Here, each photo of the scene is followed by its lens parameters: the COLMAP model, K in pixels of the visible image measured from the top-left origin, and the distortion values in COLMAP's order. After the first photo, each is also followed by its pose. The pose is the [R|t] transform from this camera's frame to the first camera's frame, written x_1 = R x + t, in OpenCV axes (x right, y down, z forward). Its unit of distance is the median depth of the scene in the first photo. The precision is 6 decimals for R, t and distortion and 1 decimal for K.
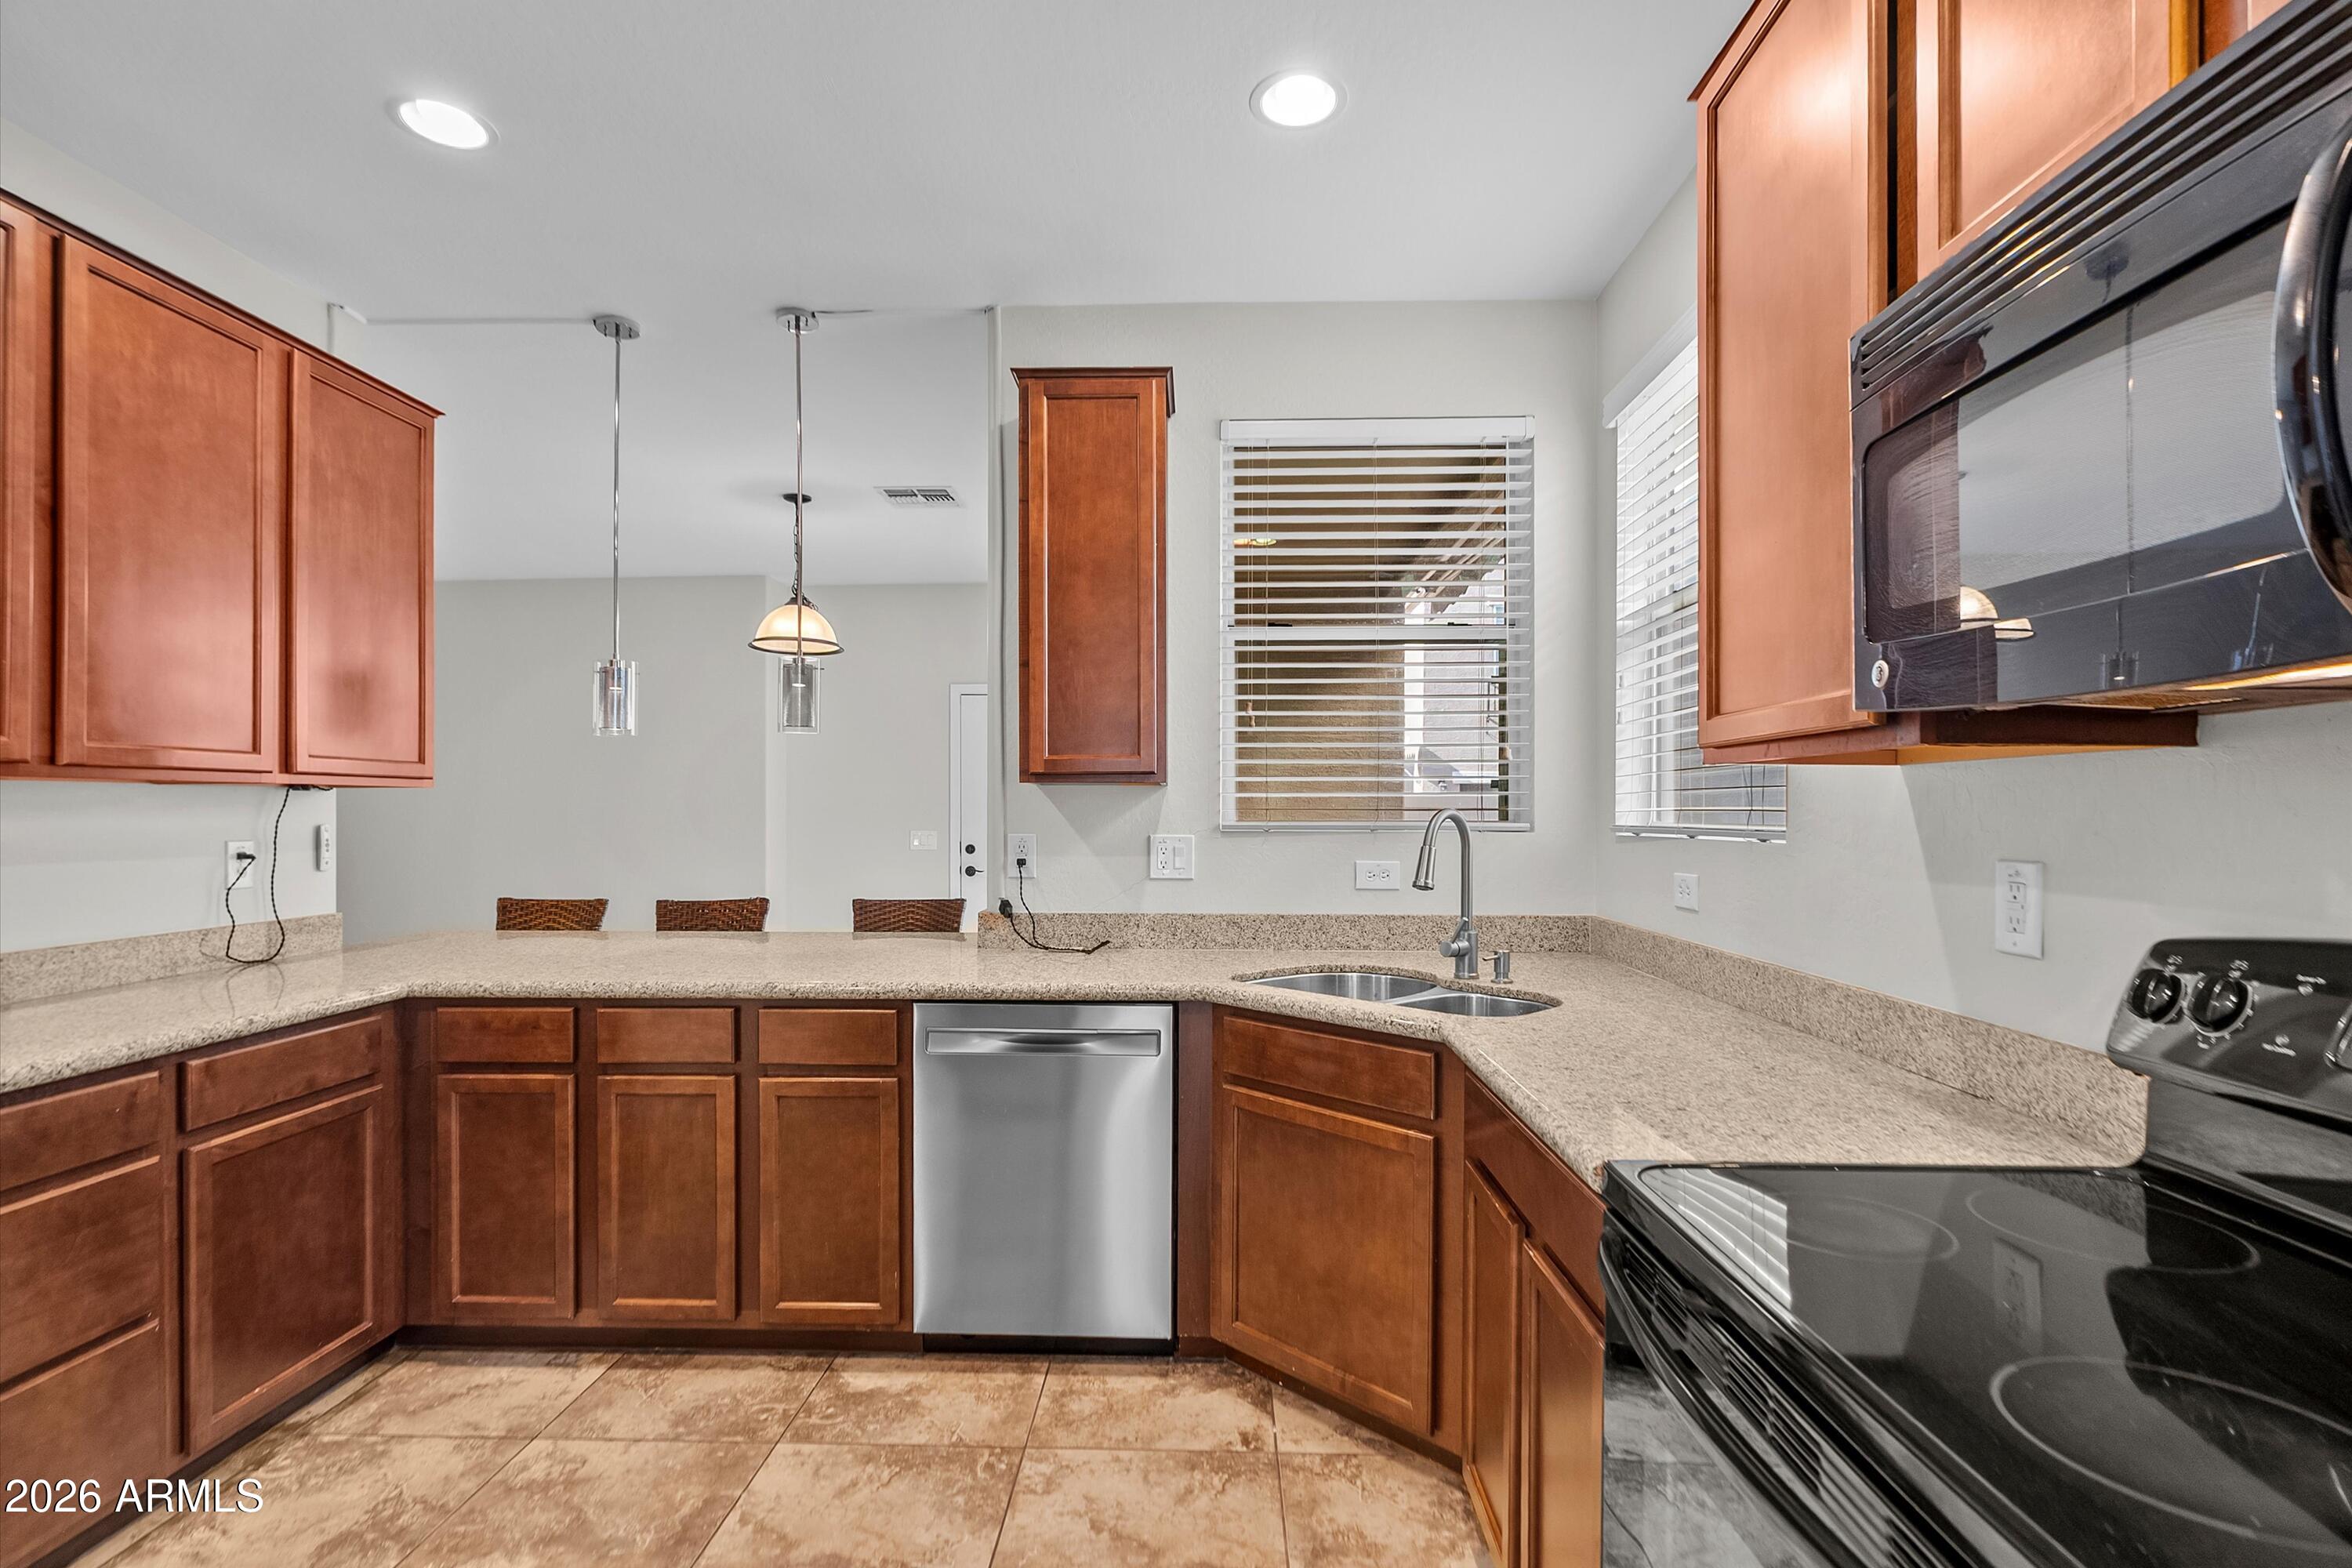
lens RADIAL K [[1100.1, 0, 1180.1], [0, 1100.1, 798.8], [0, 0, 1]] dist [0.004039, 0.000551]
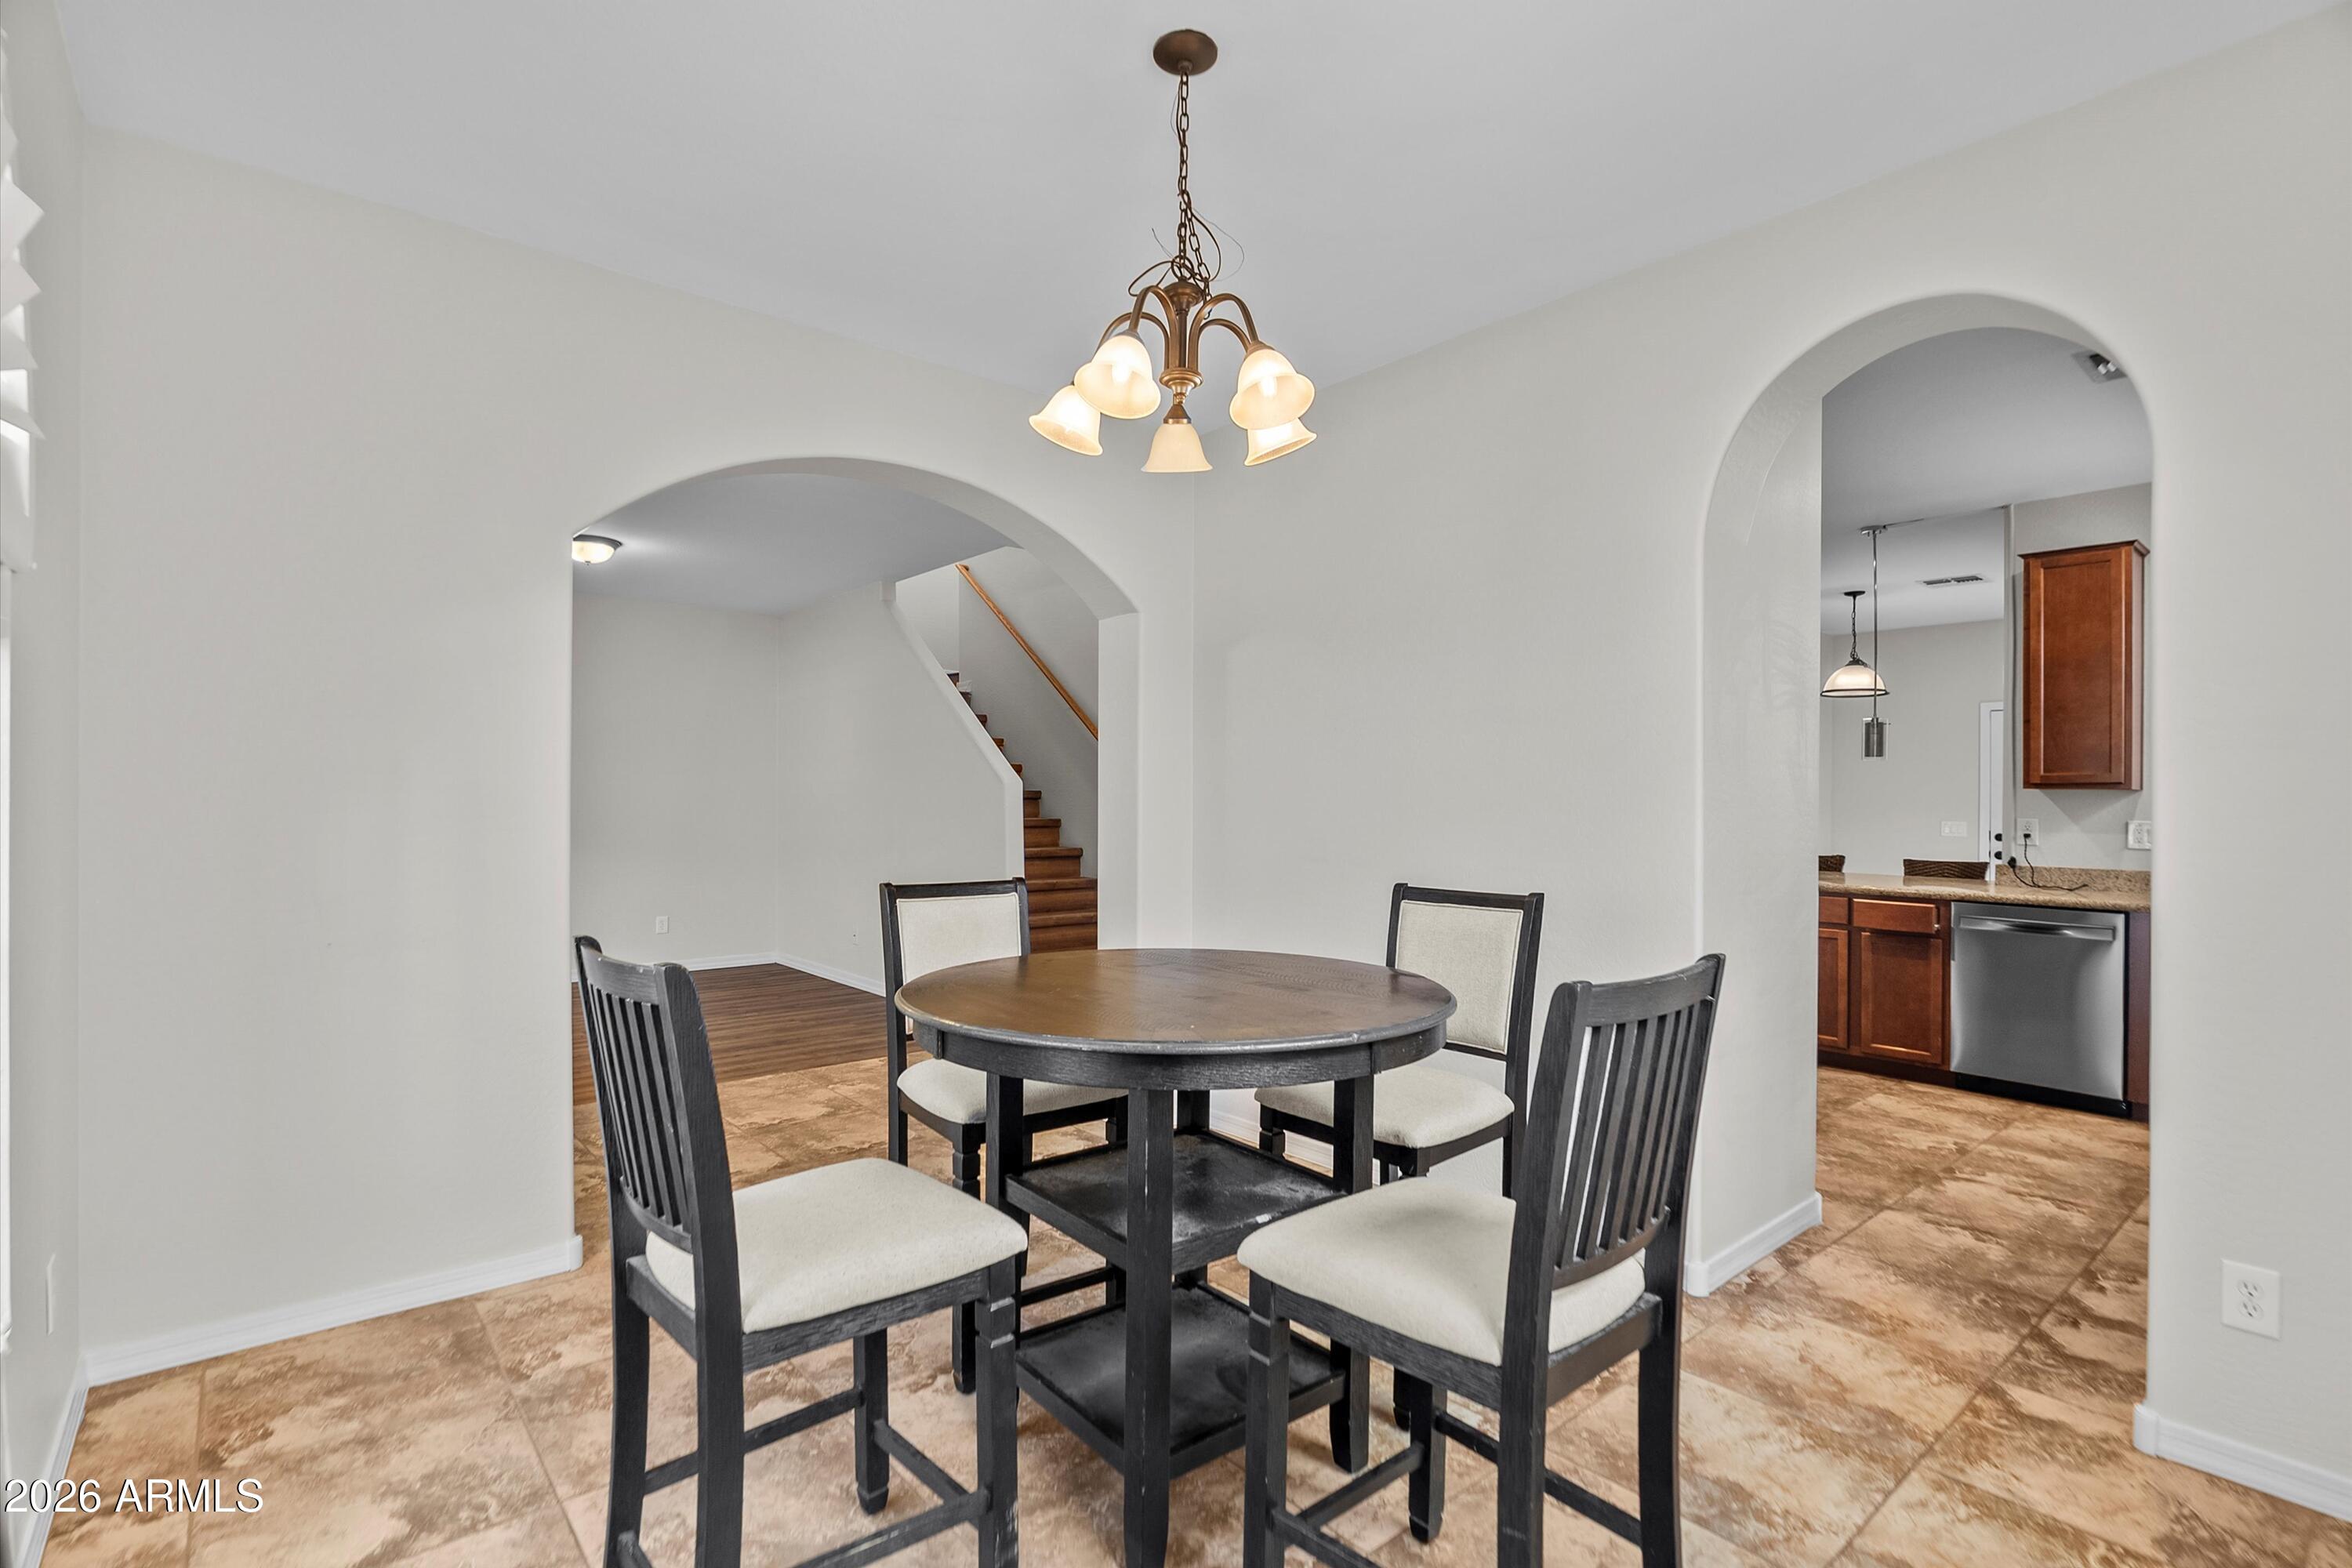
lens RADIAL K [[1100.1, 0, 1179.7], [0, 1100.1, 794.1], [0, 0, 1]] dist [0.004039, 0.000551]
pose [[0.668158, 0.005337, -0.744001, 0.265858], [-0.001229, 0.999981, 0.006069, -0.016133], [0.744019, -0.003140, 0.668151, -1.181157]]
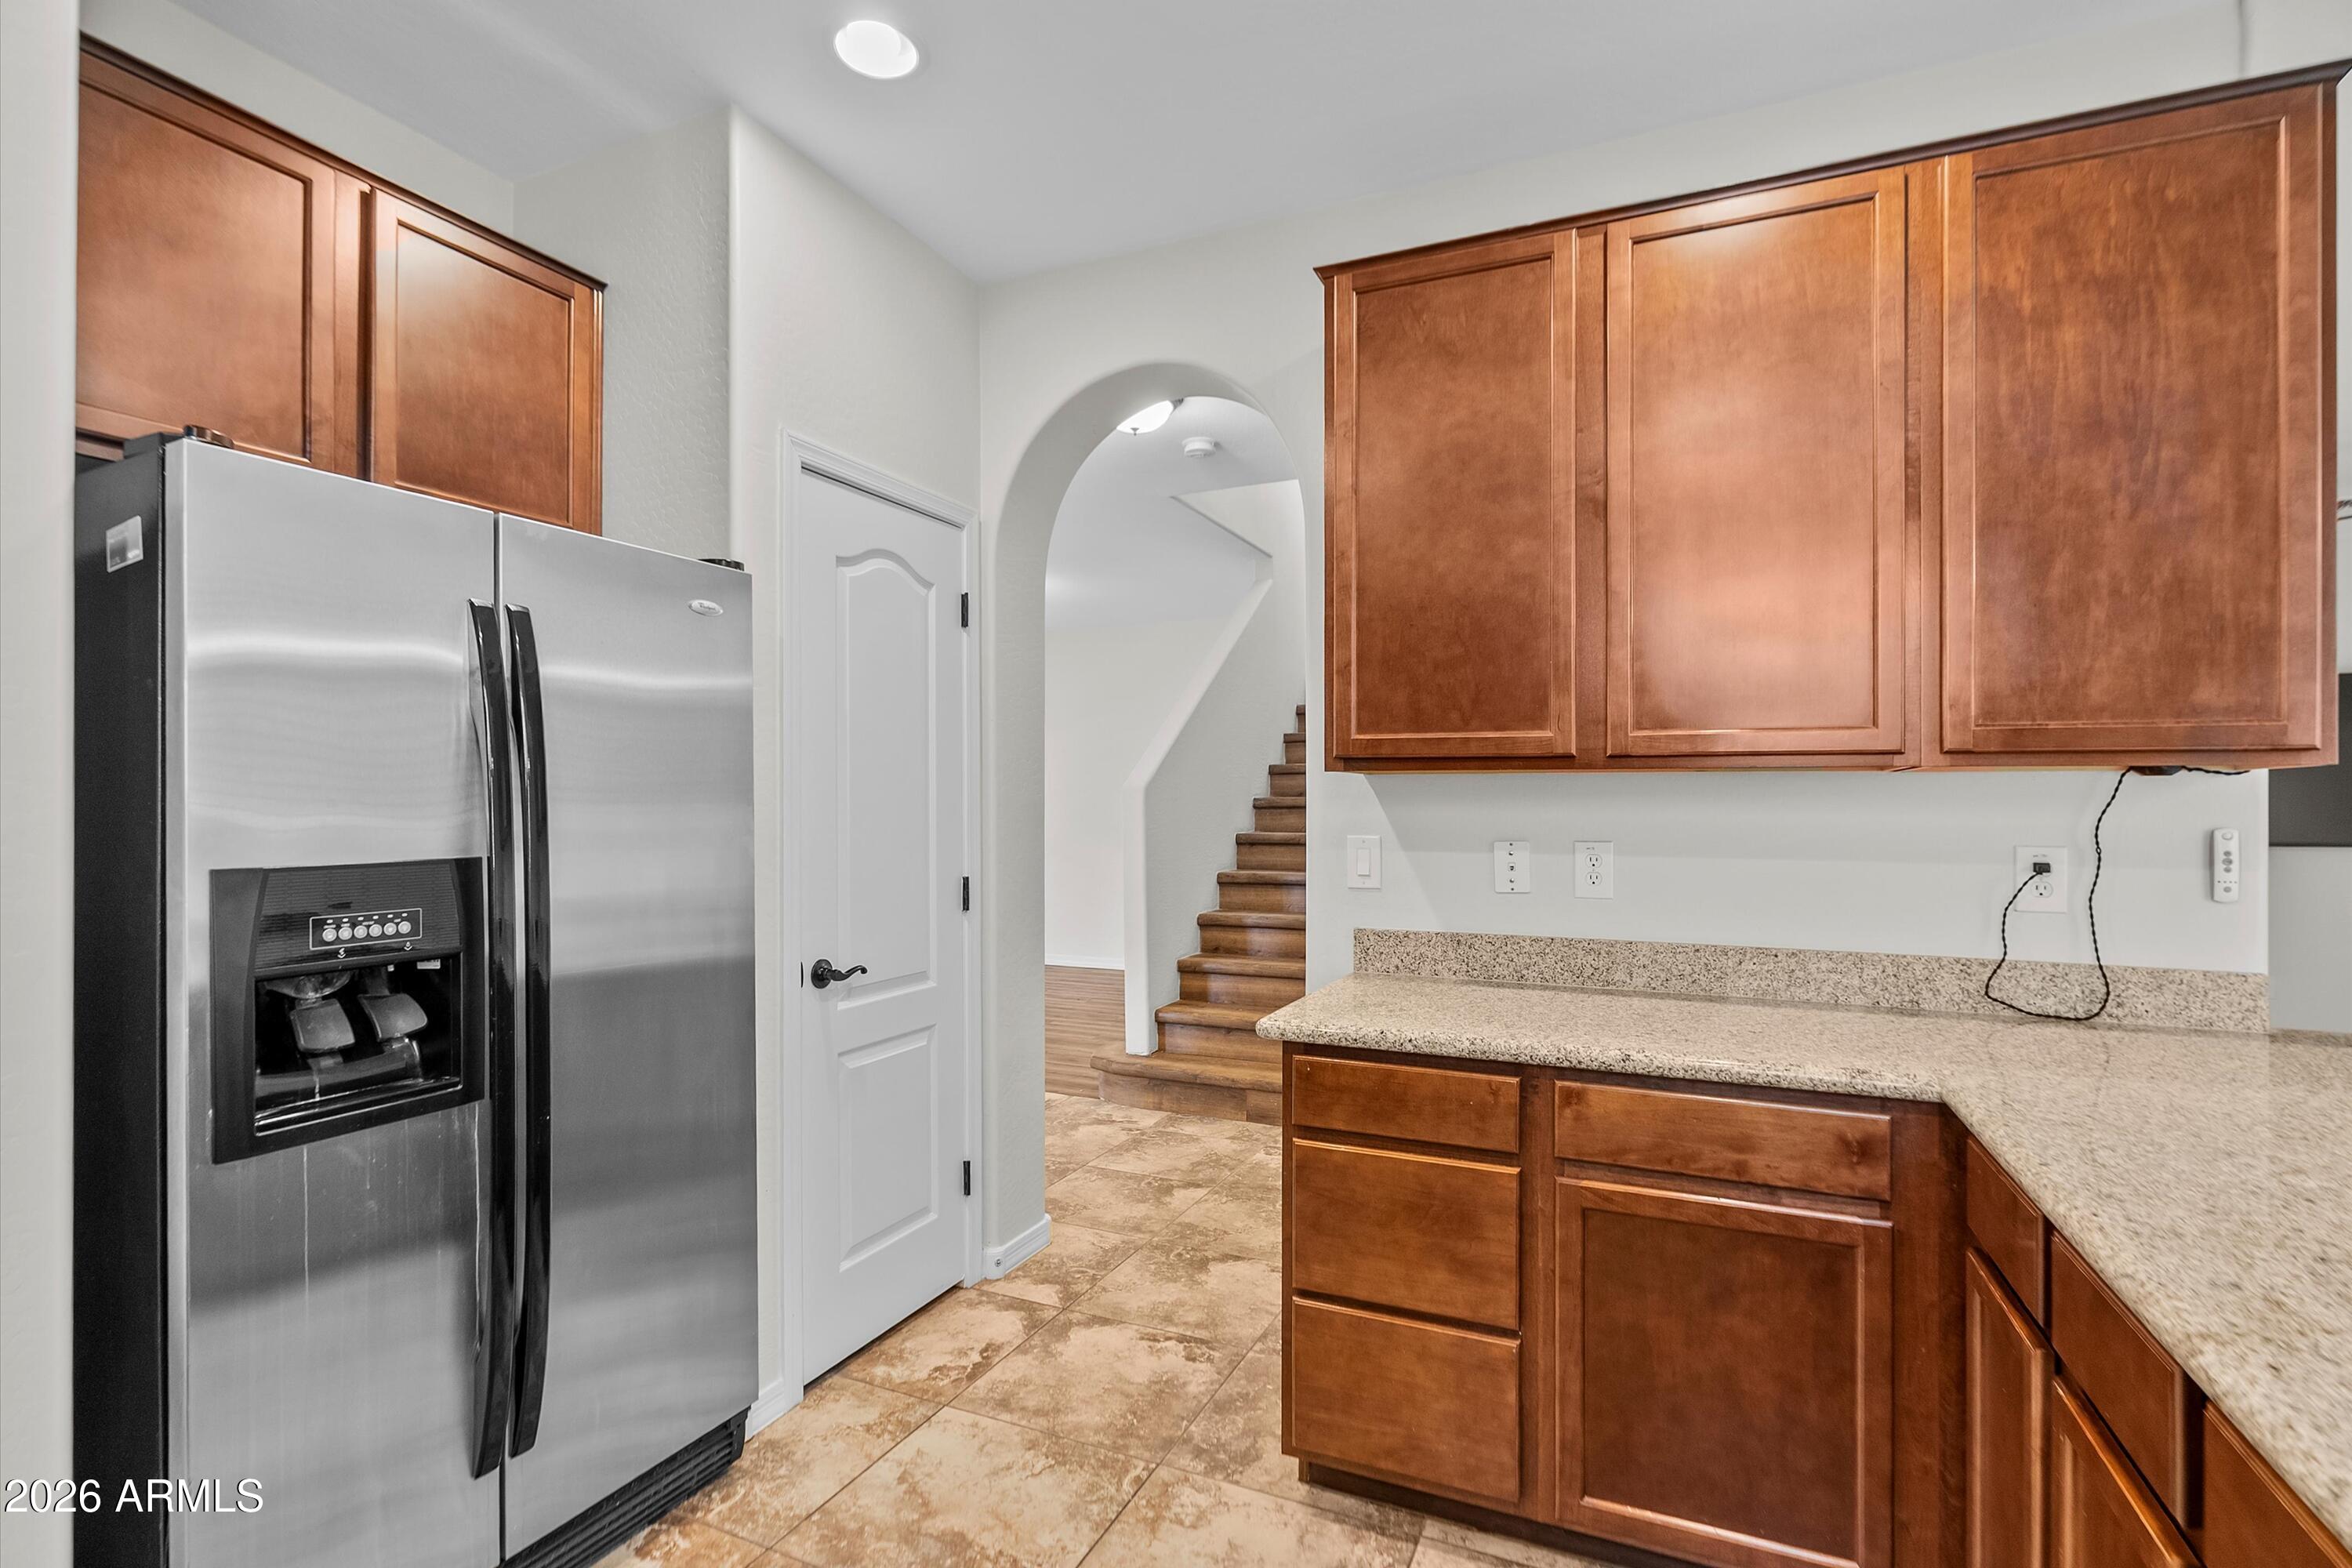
lens RADIAL K [[1100.1, 0, 1178.1], [0, 1100.1, 796.7], [0, 0, 1]] dist [0.004039, 0.000551]
pose [[-0.376760, -0.002476, -0.926308, 0.043716], [0.003405, 0.999986, -0.004057, 0.006817], [0.926305, -0.004683, -0.376746, 0.854475]]
